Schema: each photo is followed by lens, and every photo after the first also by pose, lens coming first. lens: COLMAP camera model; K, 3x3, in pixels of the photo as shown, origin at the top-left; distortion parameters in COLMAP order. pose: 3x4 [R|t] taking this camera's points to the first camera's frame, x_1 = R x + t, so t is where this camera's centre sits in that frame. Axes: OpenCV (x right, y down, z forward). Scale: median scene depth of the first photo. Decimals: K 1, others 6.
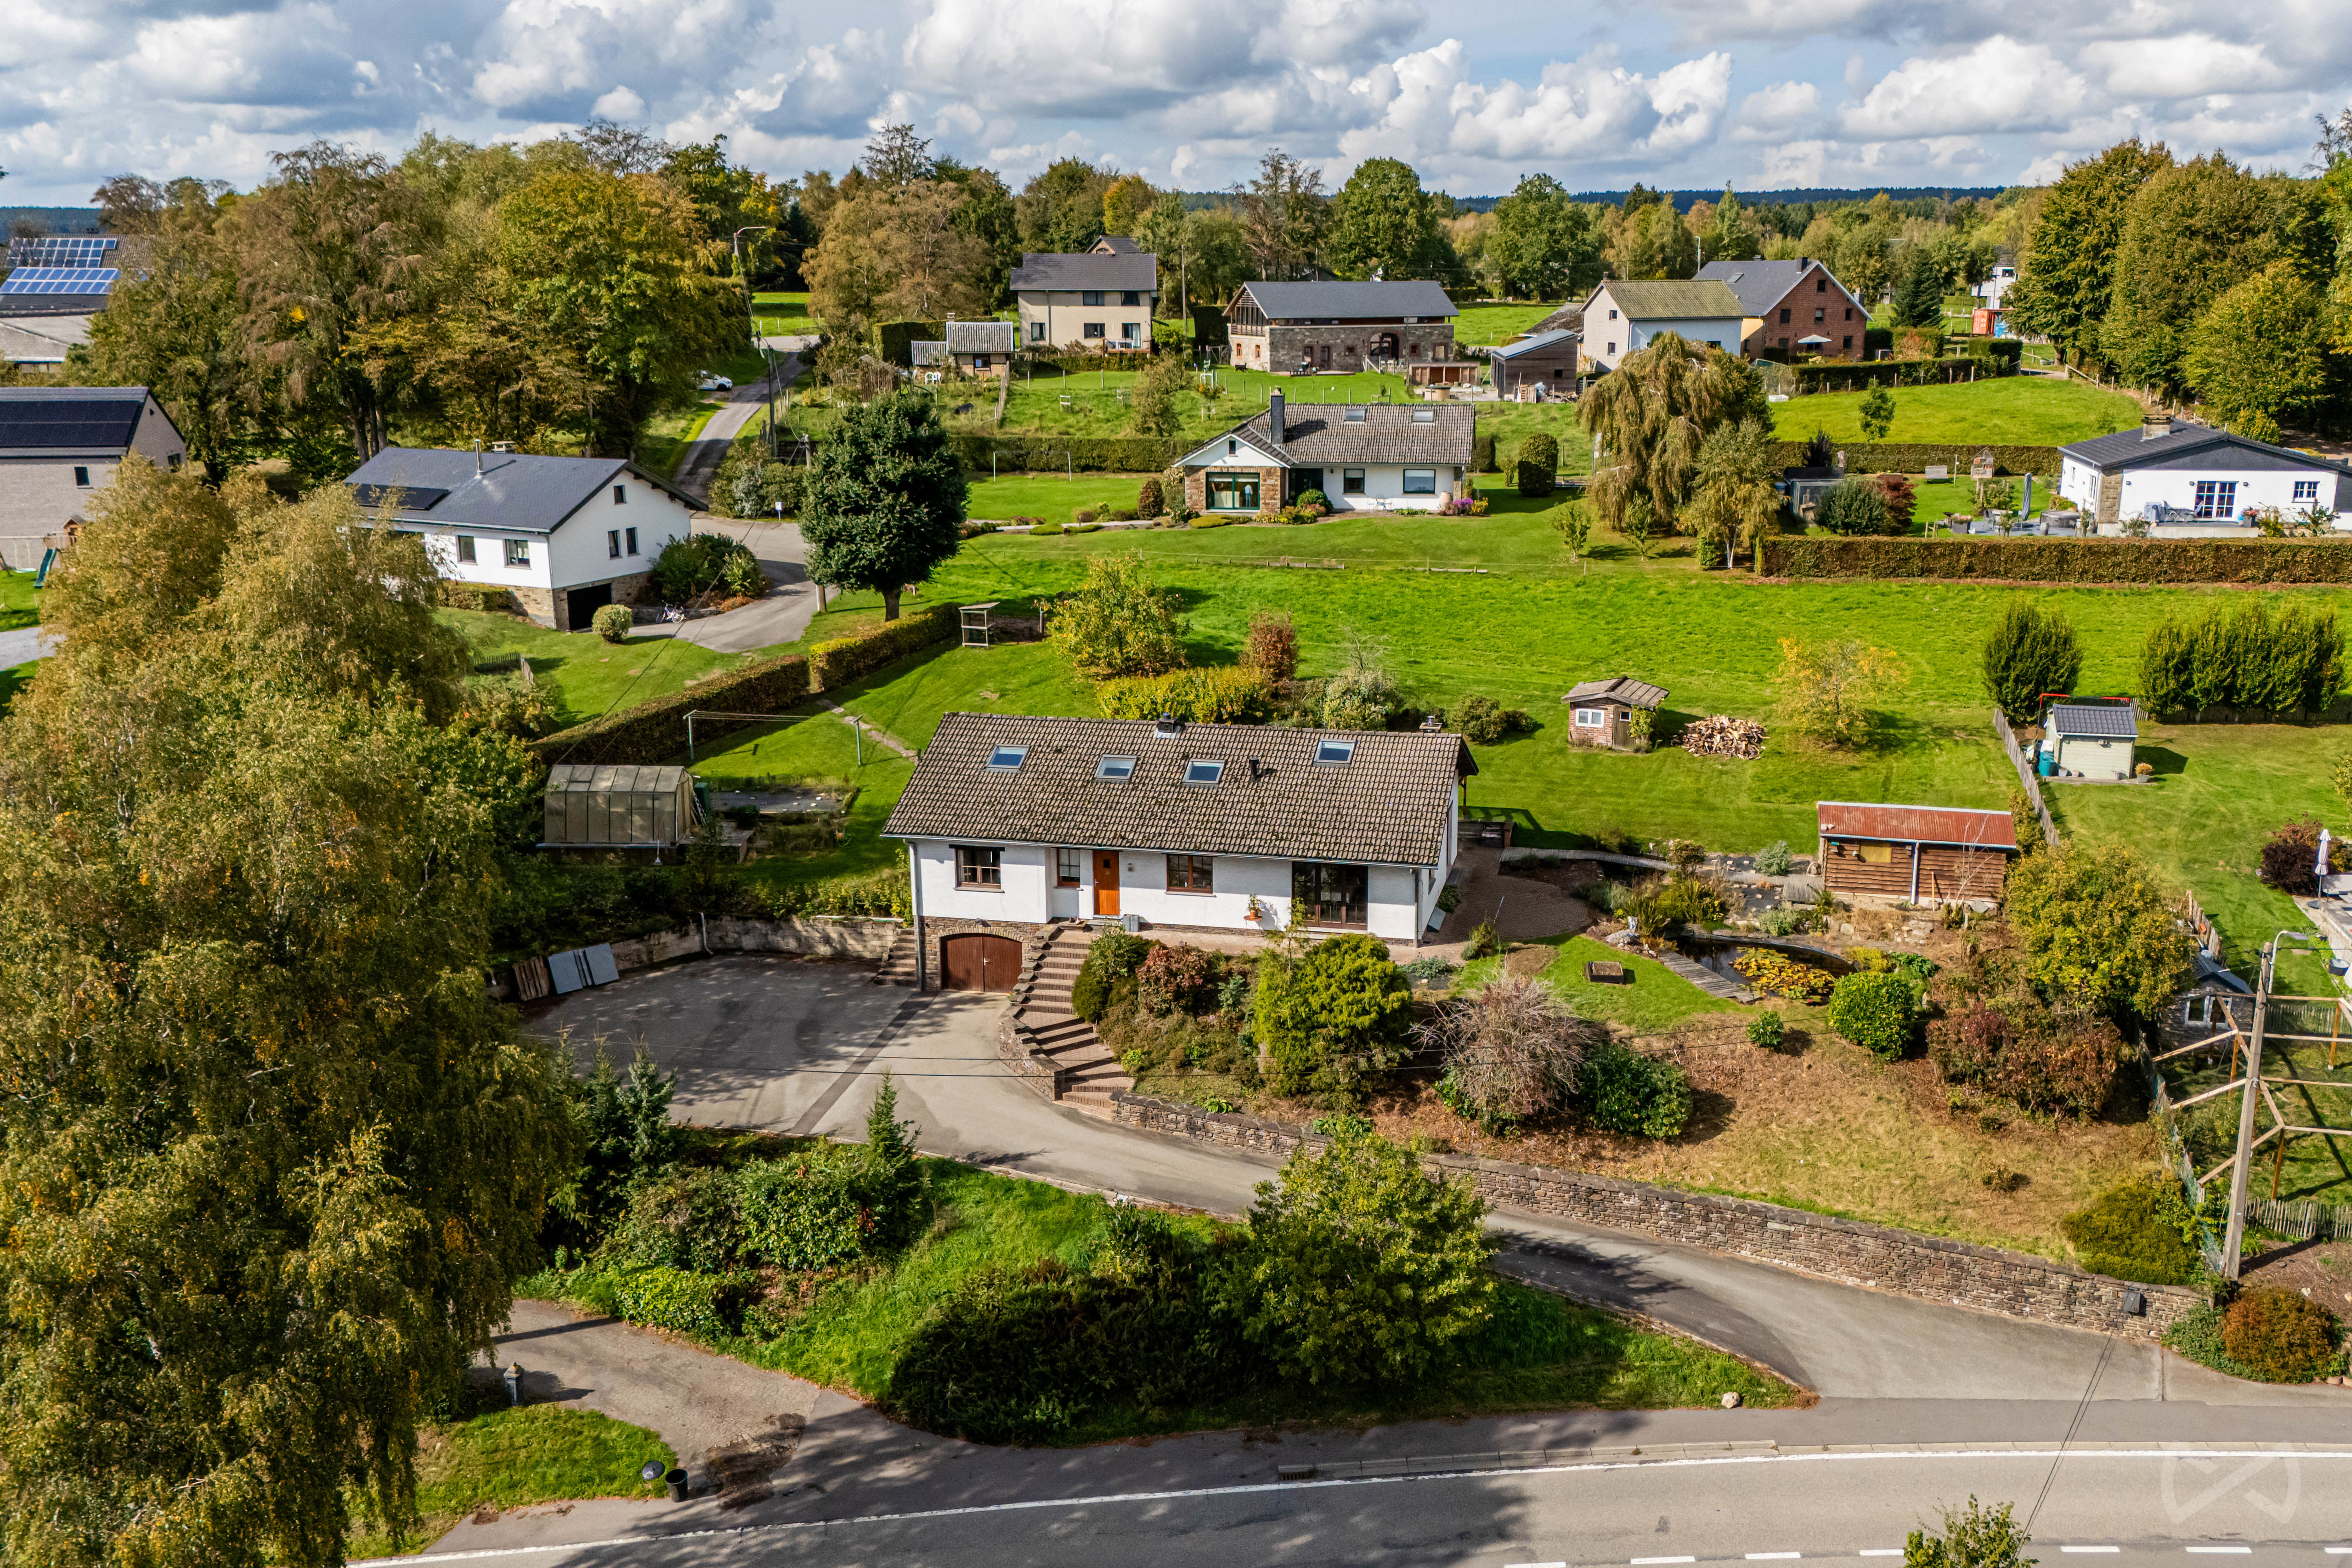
lens RADIAL K [[2131.3, 0, 1231.7], [0, 2131.3, 779.6], [0, 0, 1]] dist [0.101167, -0.146028]
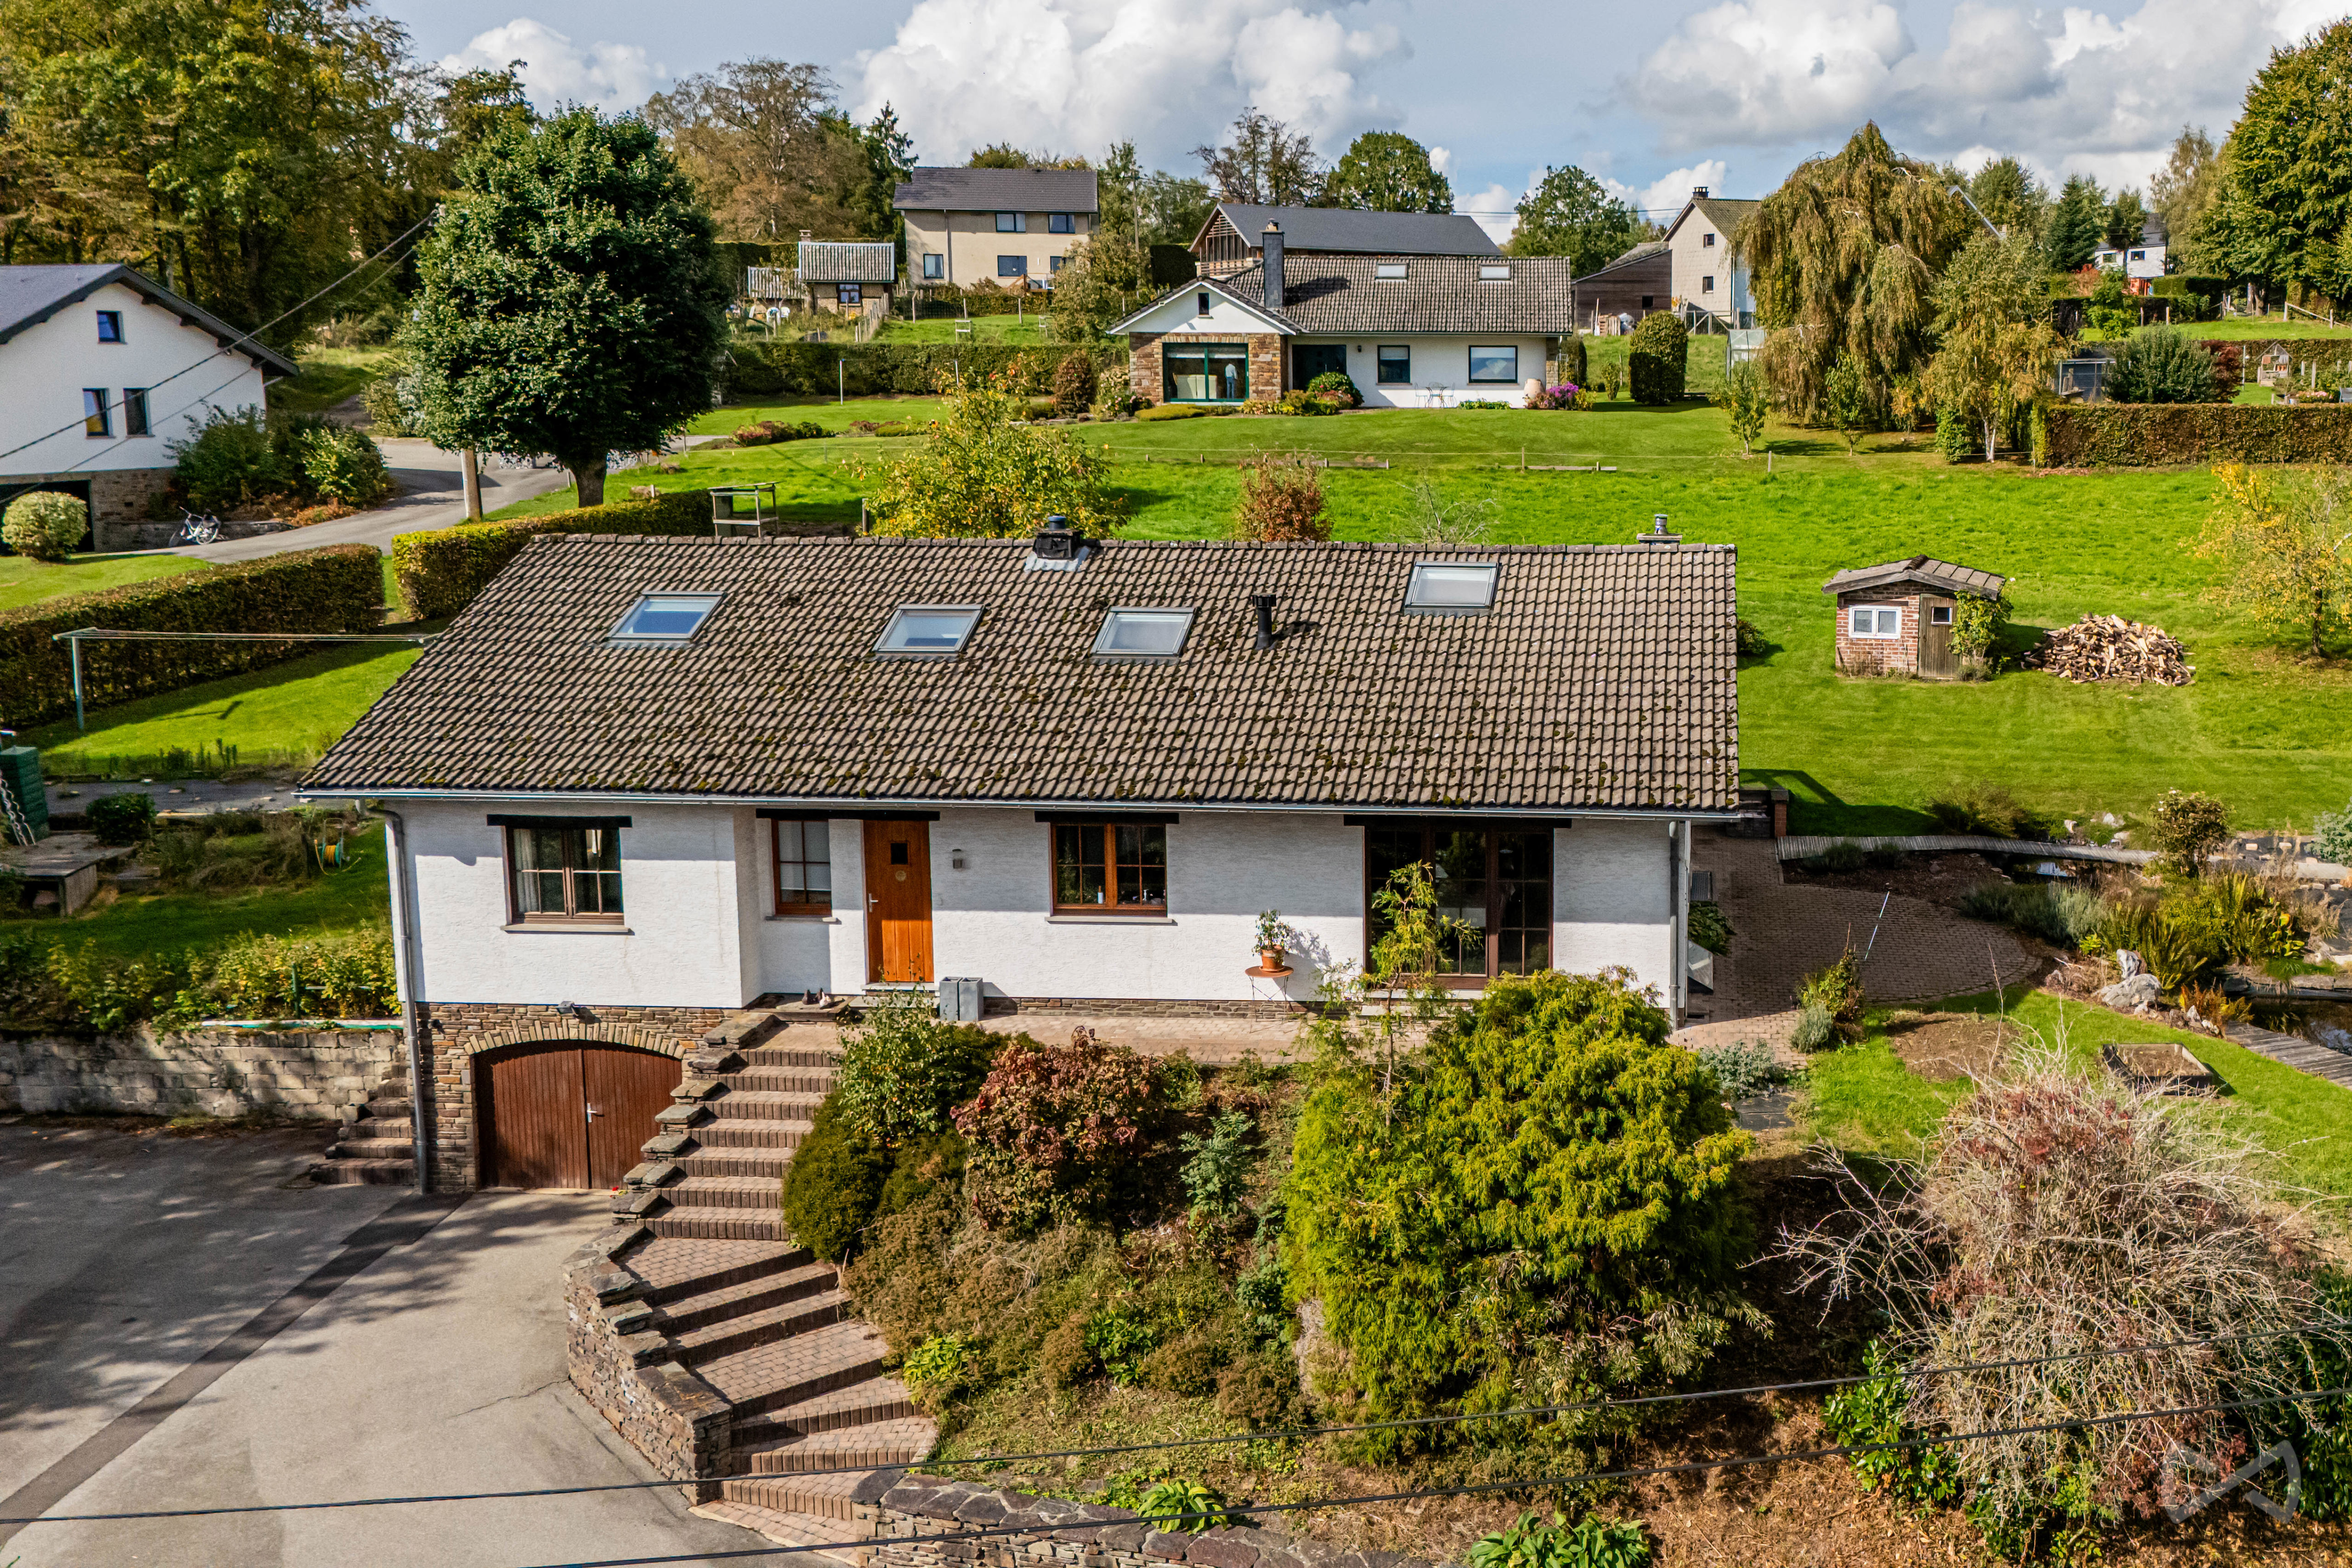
lens RADIAL K [[2303.8, 0, 1534.7], [0, 2303.8, 707.6], [0, 0, 1]] dist [0.079319, -0.088692]
pose [[0.990023, -0.014808, 0.140127, -0.000631], [0.028079, 0.995251, -0.093204, 0.053568], [-0.138081, 0.096209, 0.985737, 0.521358]]
